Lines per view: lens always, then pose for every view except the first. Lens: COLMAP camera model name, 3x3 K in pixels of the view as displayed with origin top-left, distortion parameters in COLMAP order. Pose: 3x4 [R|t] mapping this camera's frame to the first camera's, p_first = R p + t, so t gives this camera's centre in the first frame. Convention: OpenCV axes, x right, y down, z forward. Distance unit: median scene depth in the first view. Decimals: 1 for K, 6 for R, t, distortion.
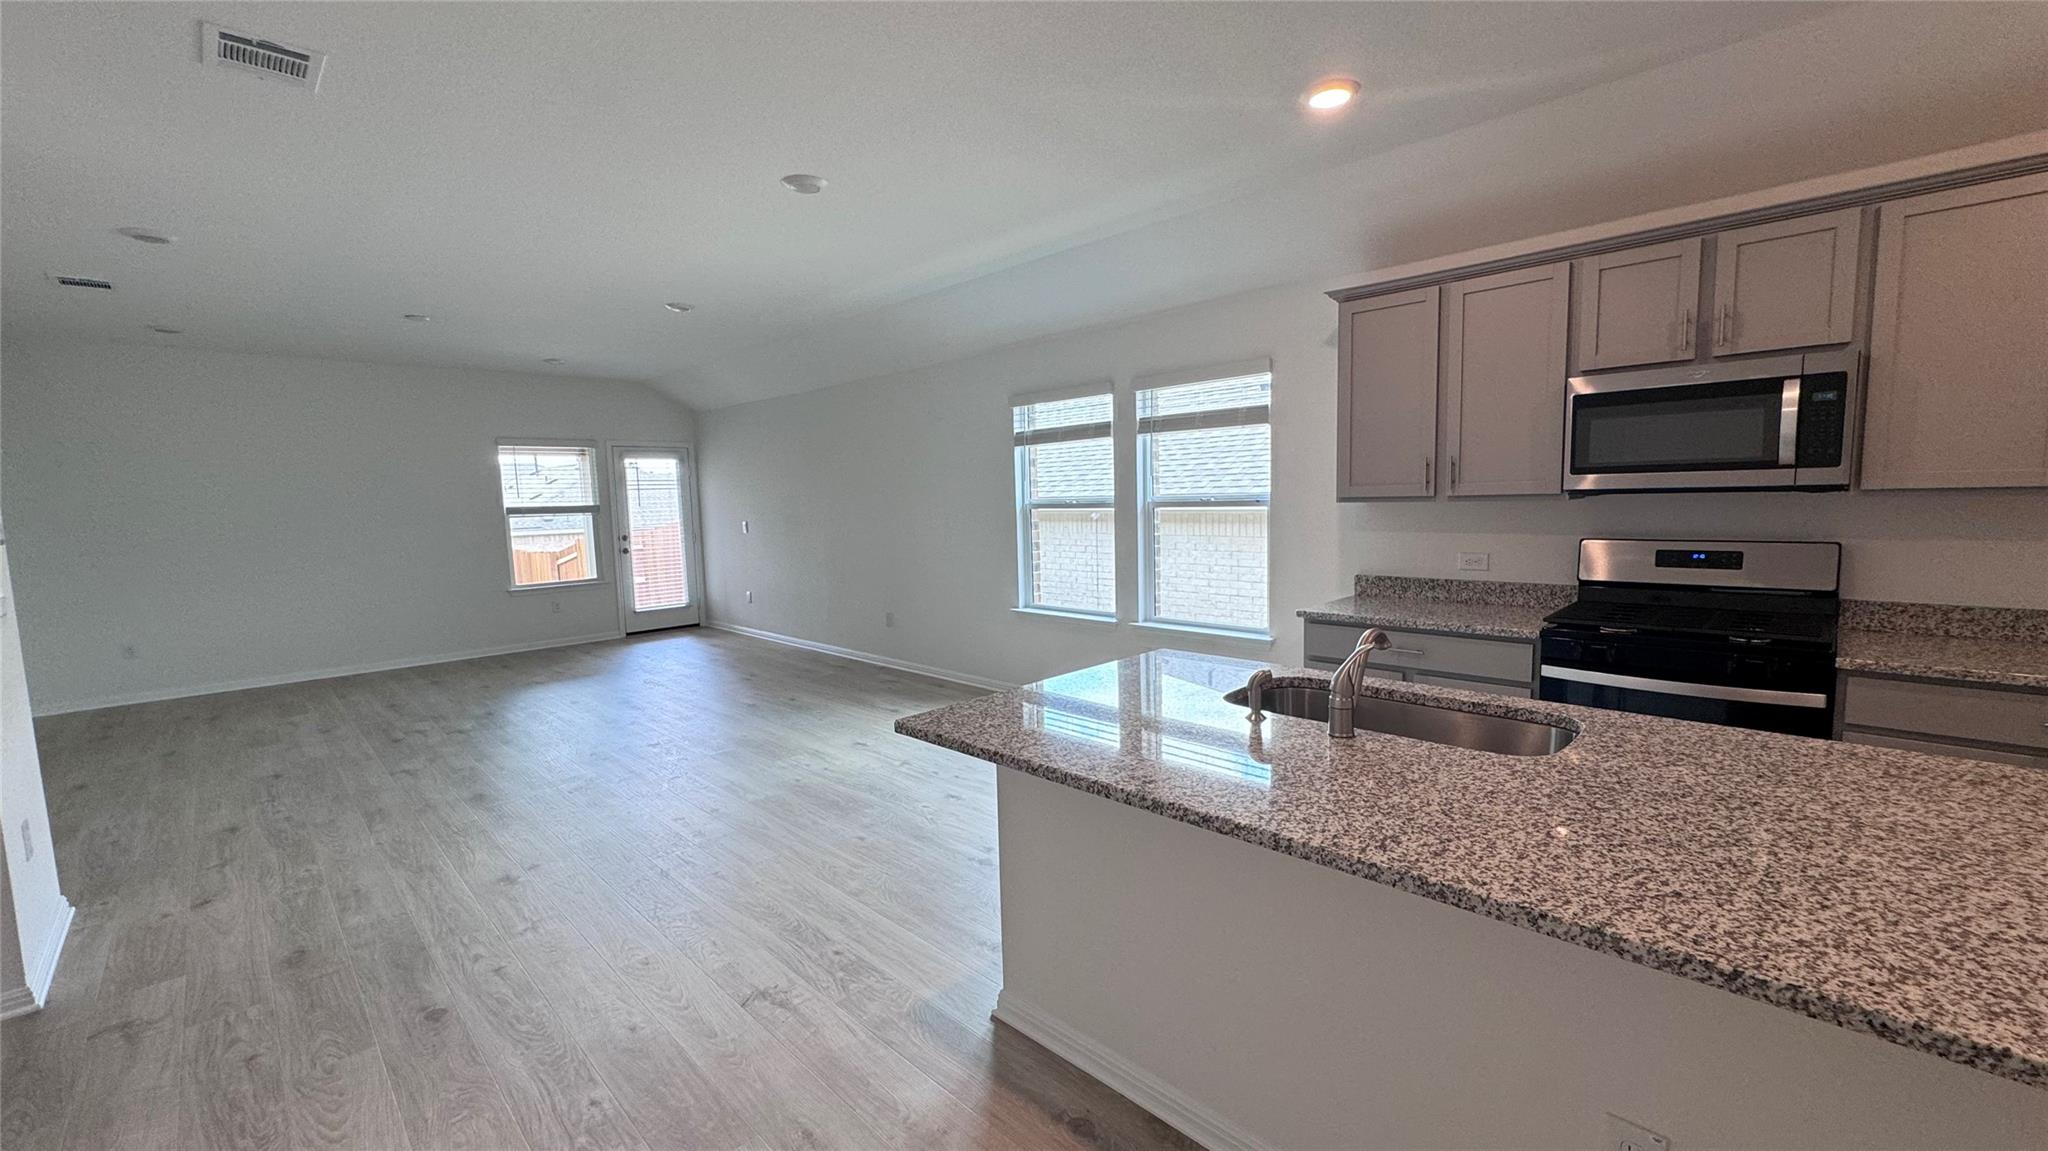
lens RADIAL K [[818.1, 0, 1022.9], [0, 818.1, 577.5], [0, 0, 1]] dist [-0.002224, 0.000221]
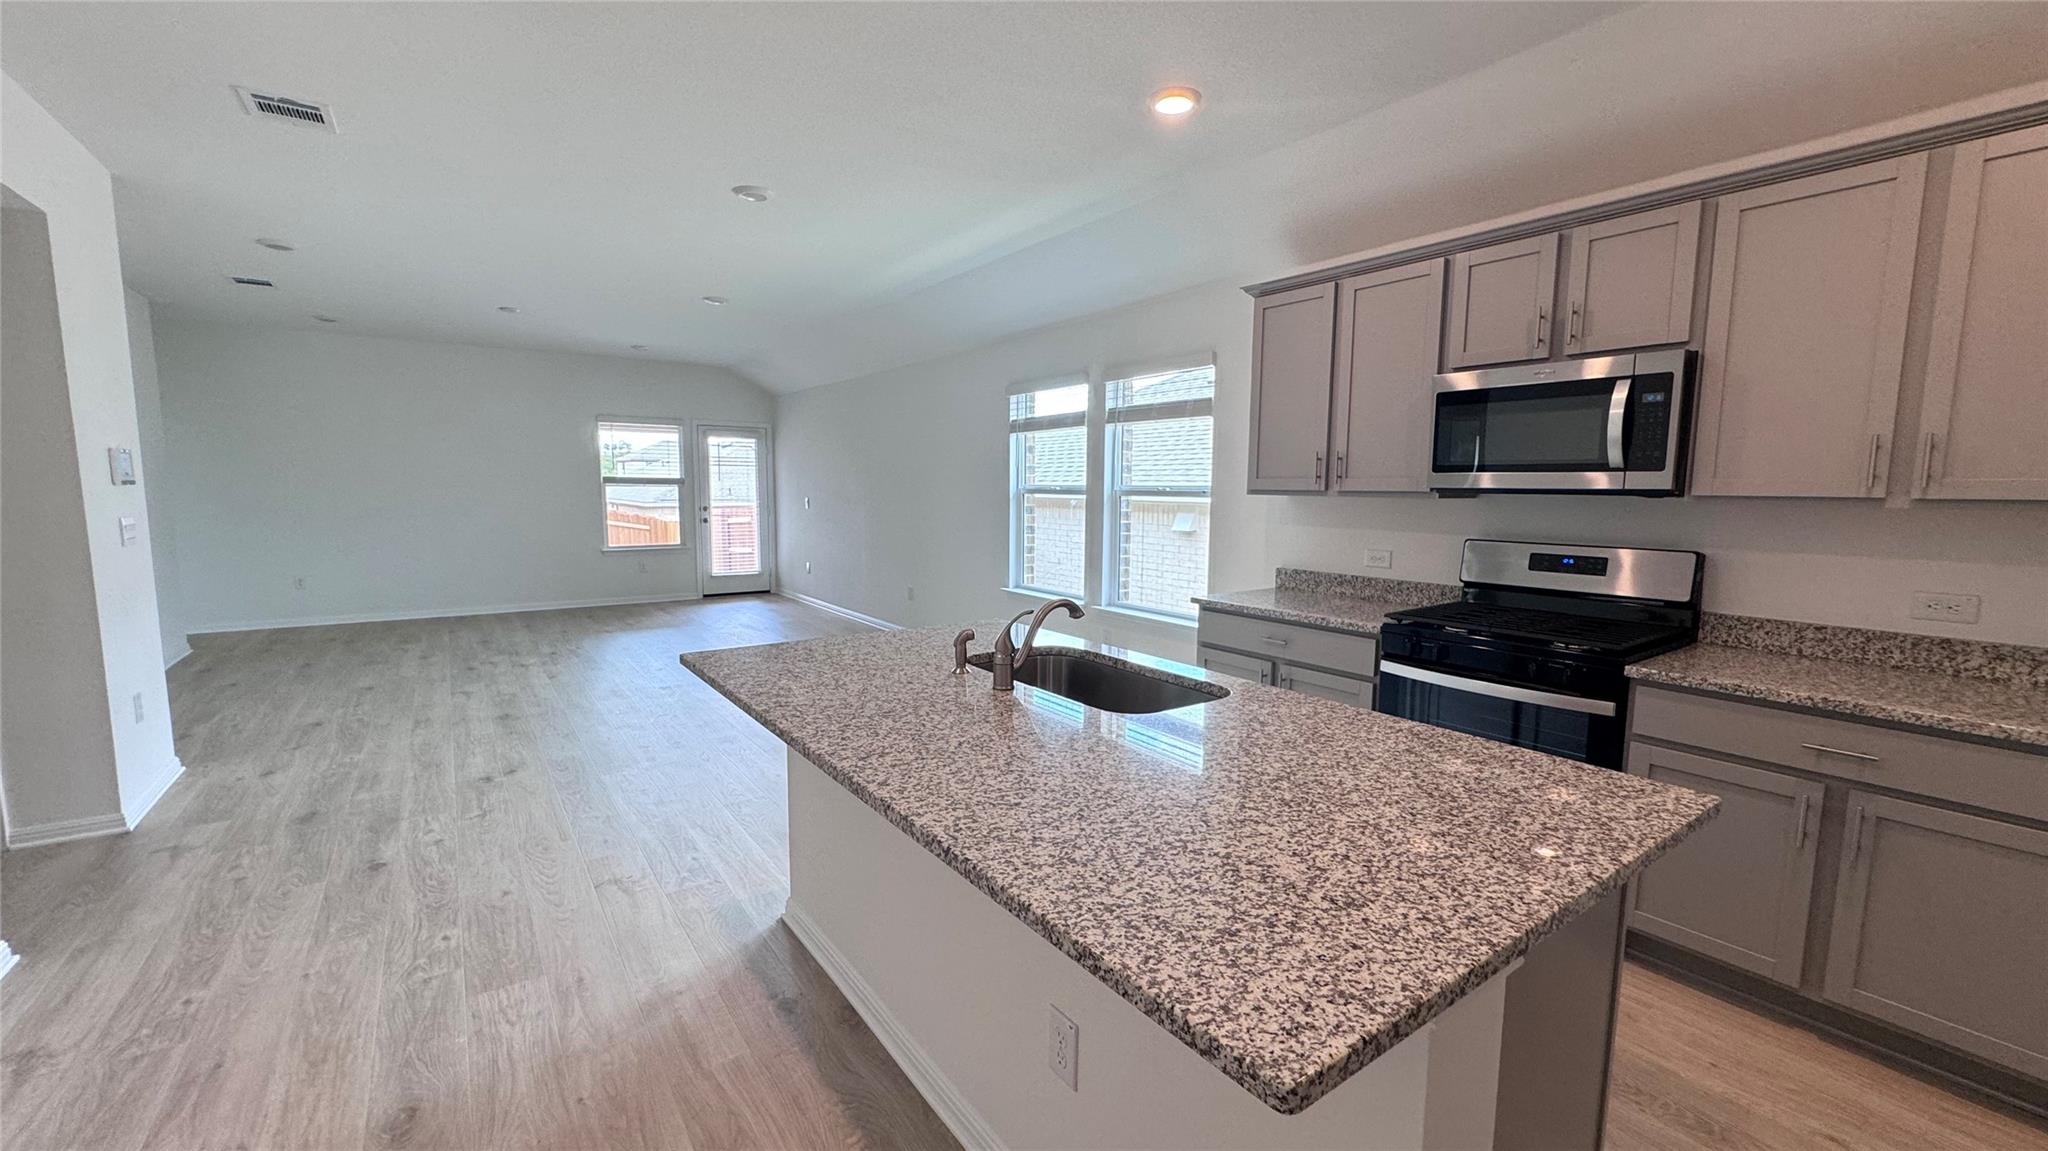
lens RADIAL K [[818.1, 0, 1023.5], [0, 818.1, 577.4], [0, 0, 1]] dist [-0.002224, 0.000221]
pose [[0.985528, 0.054101, -0.160649, 0.299115], [-0.052170, 0.998507, 0.016219, 0.010125], [0.161286, -0.007603, 0.986878, -0.056524]]
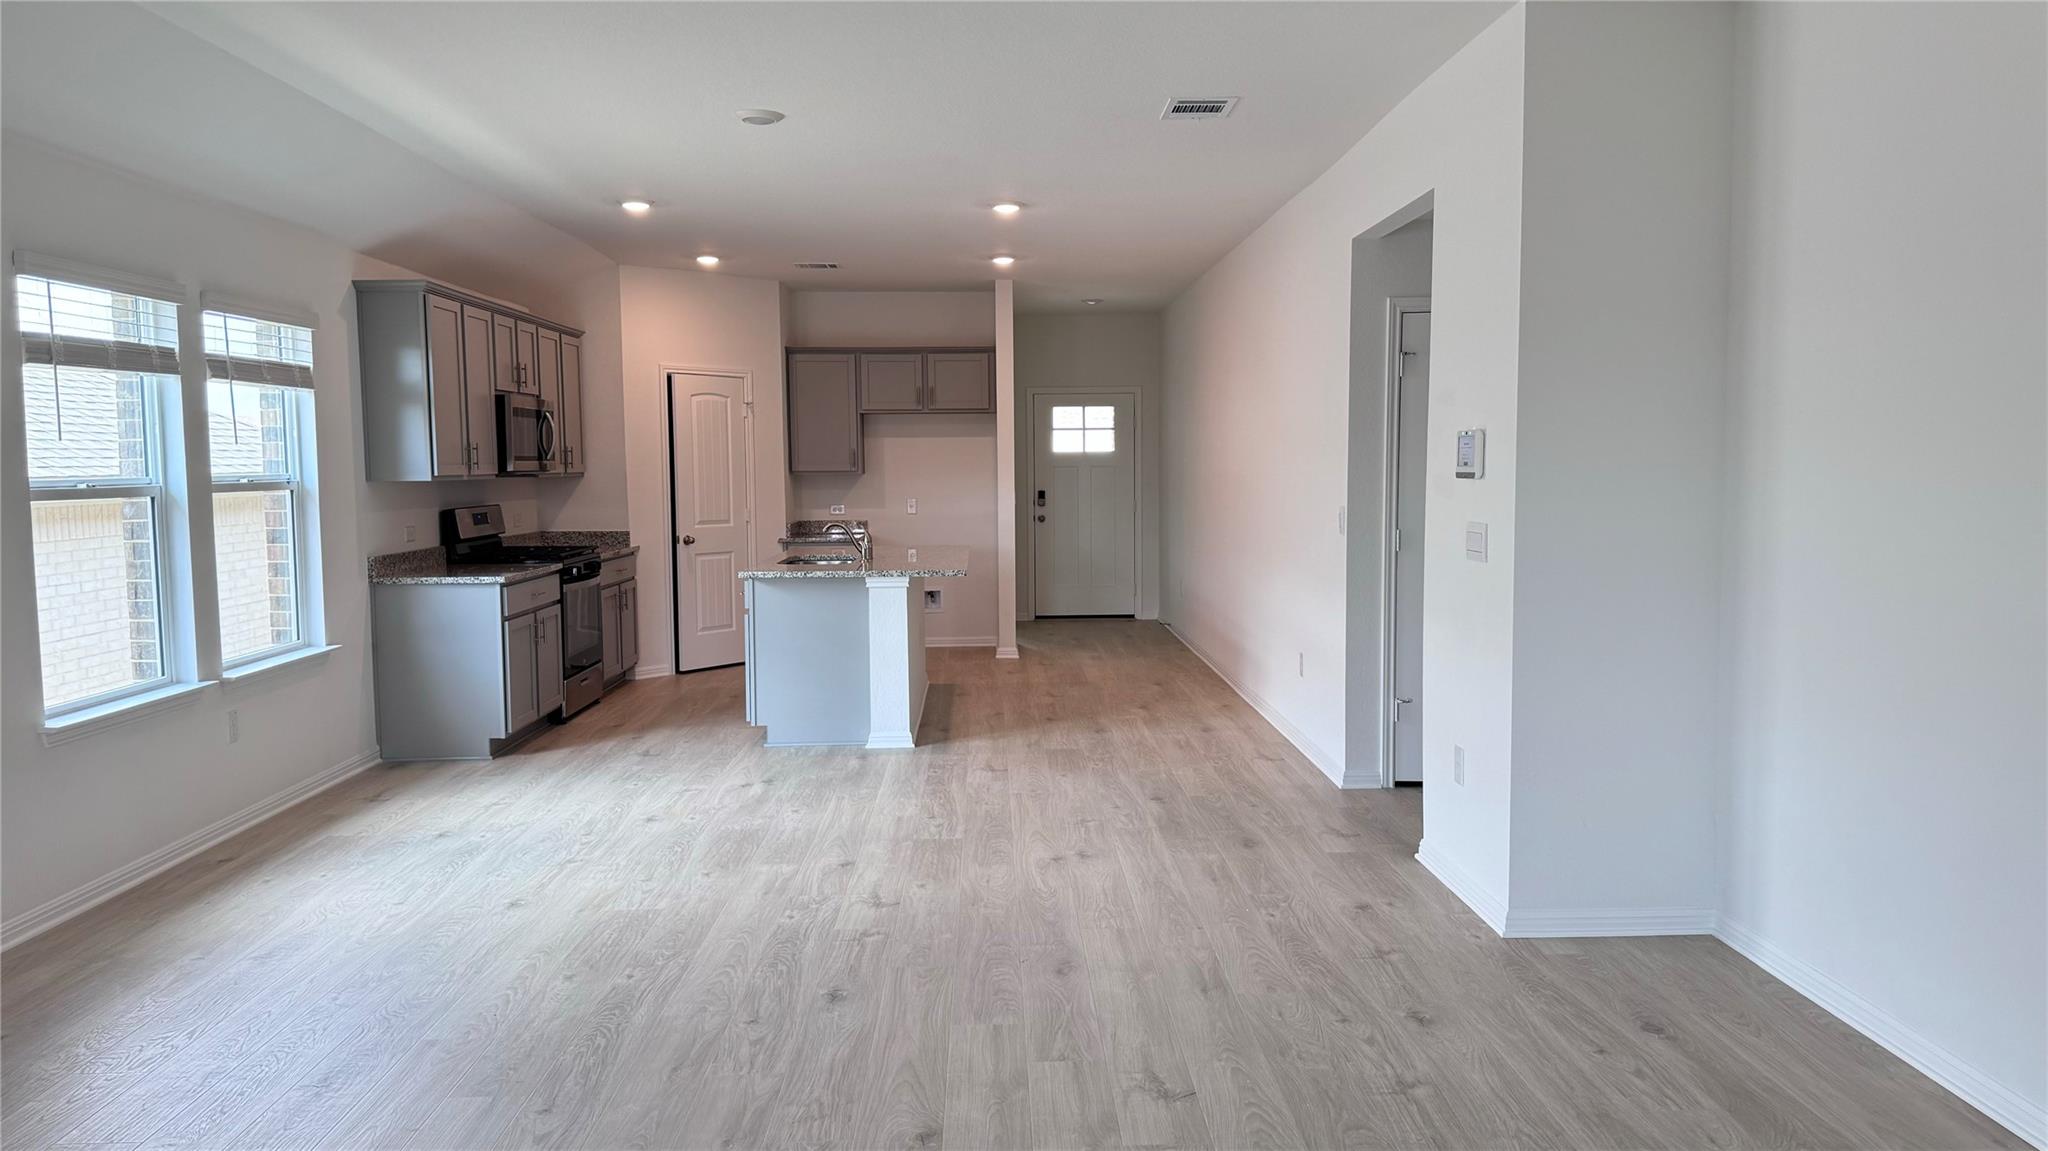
lens RADIAL K [[1434.9, 0, 1039.1], [0, 1434.9, 559.0], [0, 0, 1]] dist [0.064426, -0.072725]
pose [[-0.734132, -0.012227, 0.678896, -1.546280], [0.098495, 0.987345, 0.124290, -0.158301], [-0.671825, 0.158113, -0.723638, 1.968001]]
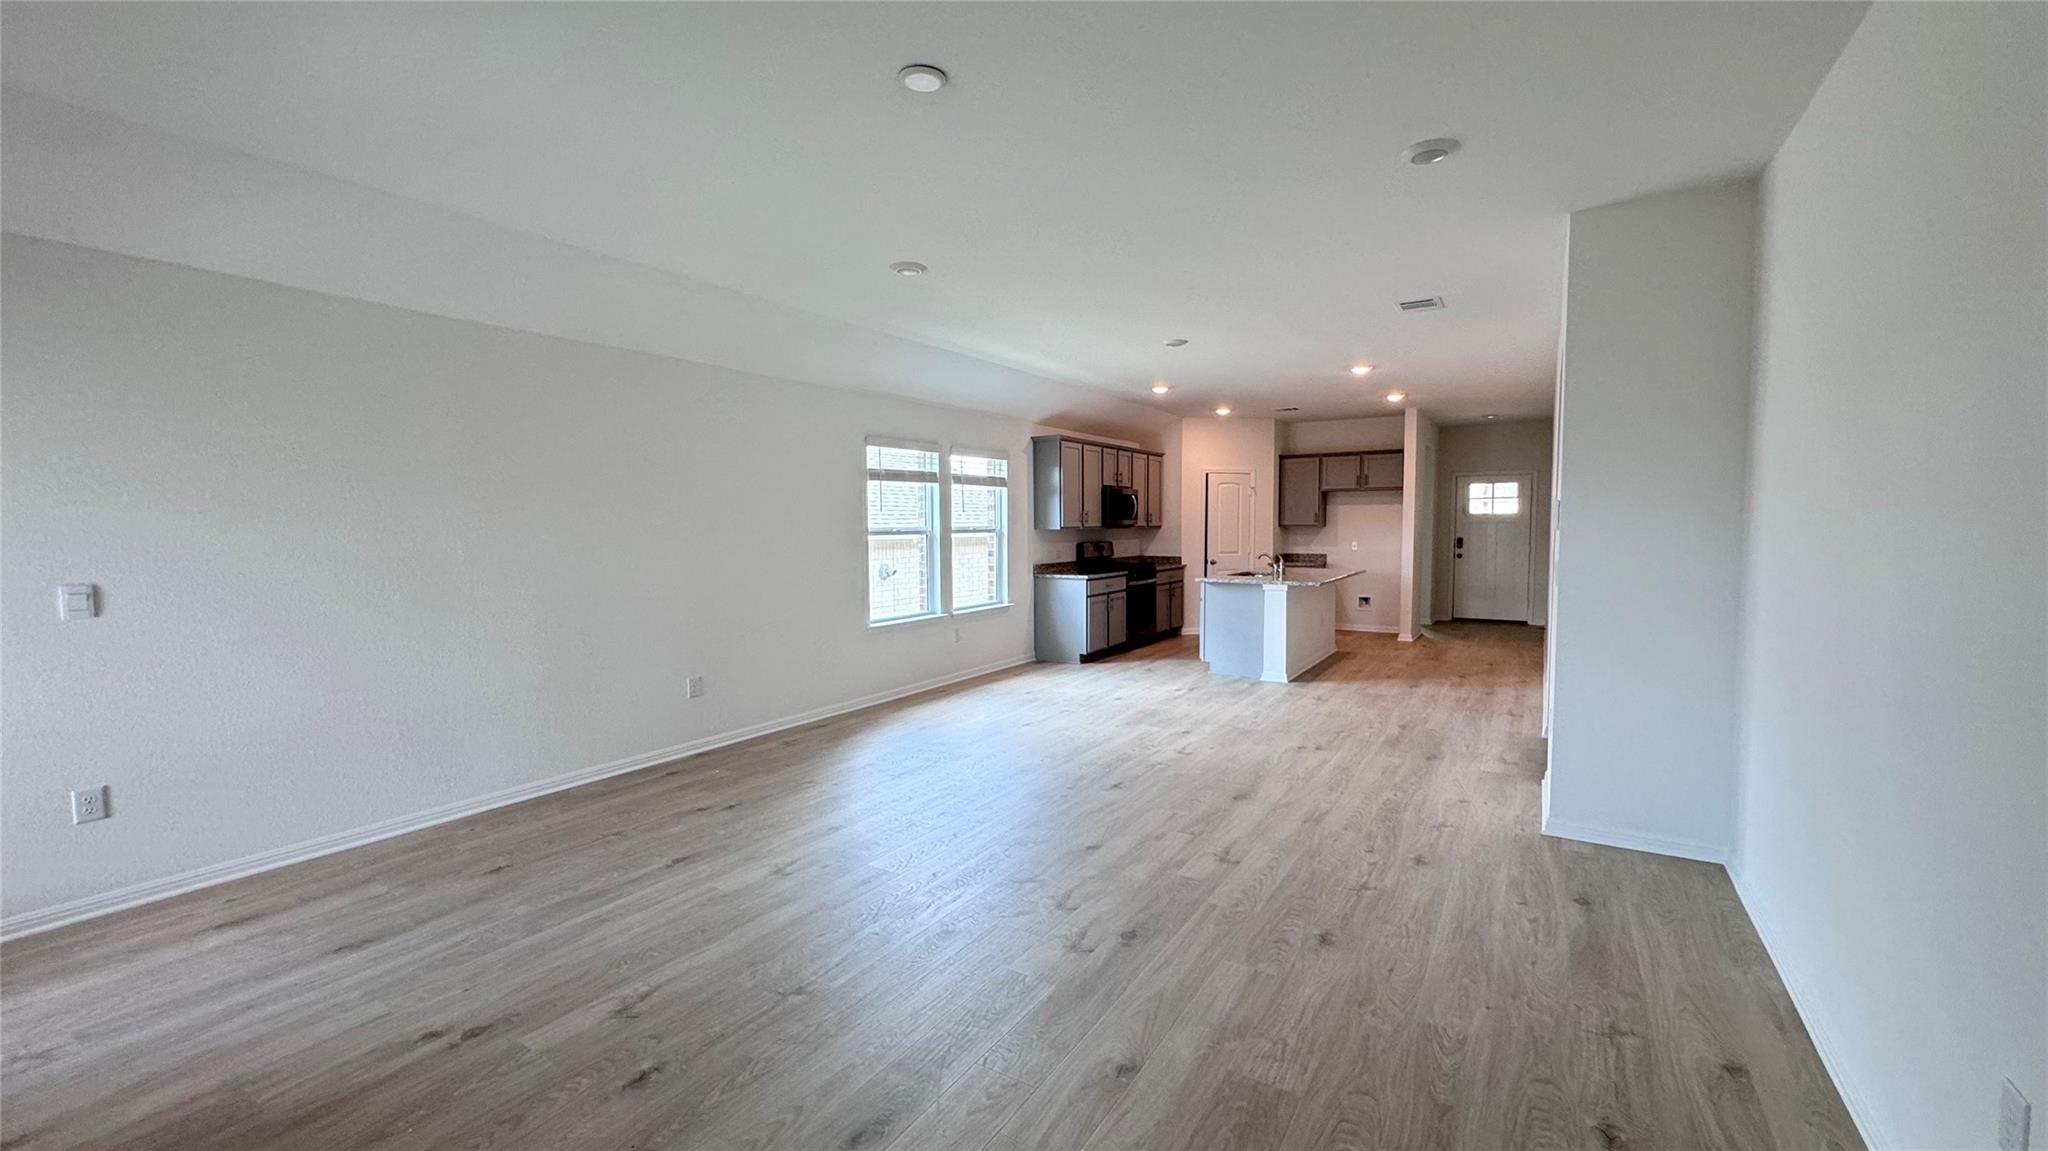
lens RADIAL K [[818.1, 0, 1031.8], [0, 818.1, 573.8], [0, 0, 1]] dist [-0.002224, 0.000221]
pose [[-0.226590, -0.030372, 0.973516, -1.867487], [0.114096, 0.991804, 0.057499, -0.116060], [-0.967284, 0.124103, -0.221268, 1.687950]]
